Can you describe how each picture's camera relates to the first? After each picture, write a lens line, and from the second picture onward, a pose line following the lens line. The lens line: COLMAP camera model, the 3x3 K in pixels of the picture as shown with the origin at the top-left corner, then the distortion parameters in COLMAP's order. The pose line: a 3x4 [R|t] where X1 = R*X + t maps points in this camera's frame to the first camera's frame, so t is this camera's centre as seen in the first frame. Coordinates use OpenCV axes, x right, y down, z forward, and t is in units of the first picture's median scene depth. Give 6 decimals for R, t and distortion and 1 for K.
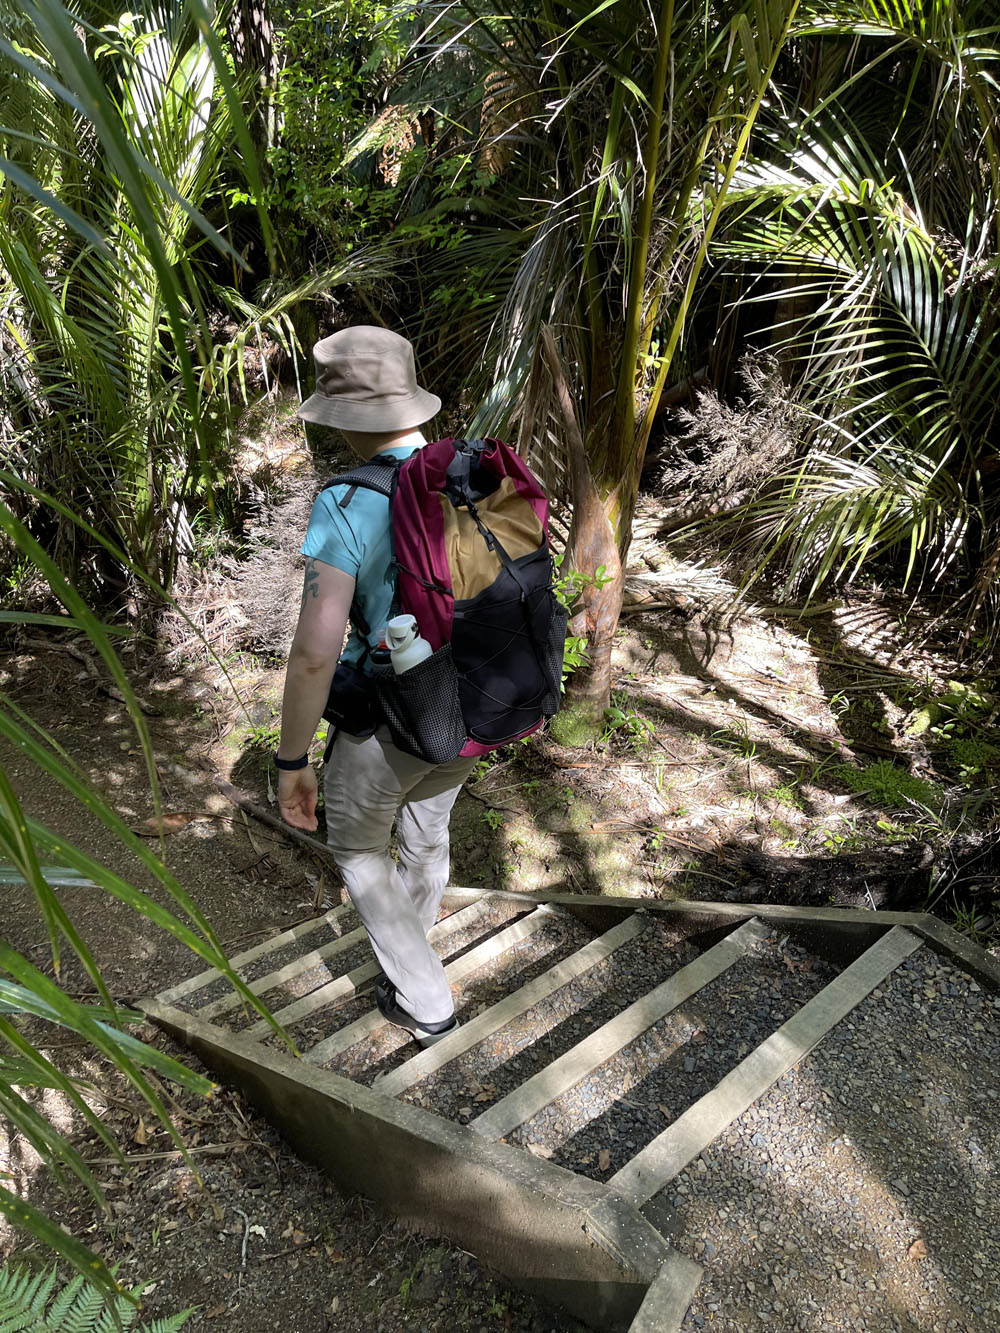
lens RADIAL K [[1022.0, 0, 513.0], [0, 1022.0, 666.3], [0, 0, 1]] dist [0.075582, -0.100950]
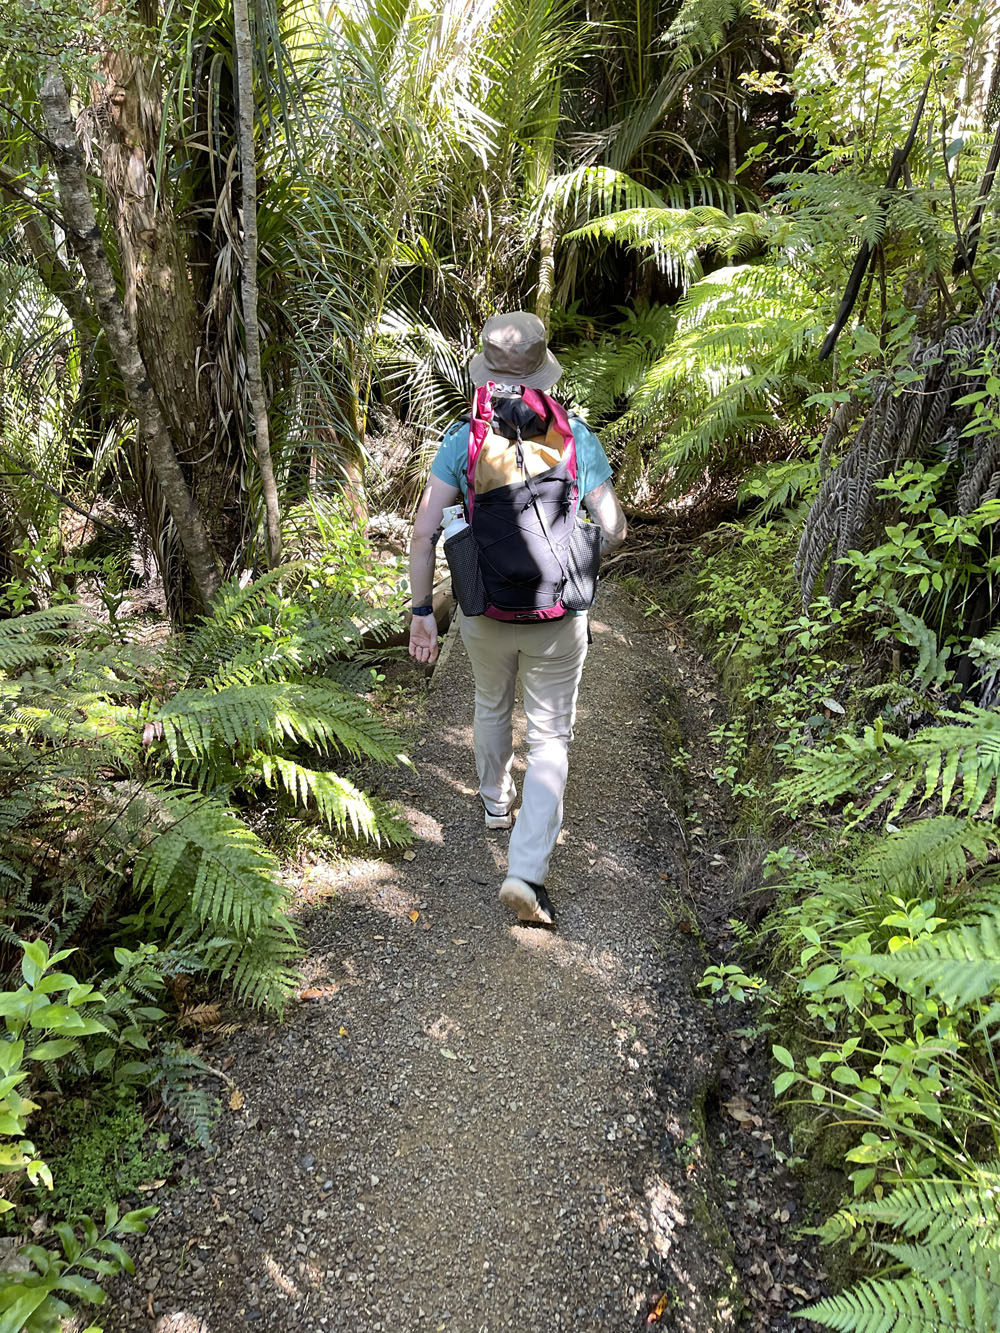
lens RADIAL K [[1022.0, 0, 513.0], [0, 1022.0, 666.3], [0, 0, 1]] dist [0.075582, -0.100950]
pose [[0.900406, -0.238651, 0.363751, -0.445125], [0.268300, 0.962788, -0.032464, 0.368909], [-0.342467, 0.126825, 0.930930, -1.029850]]
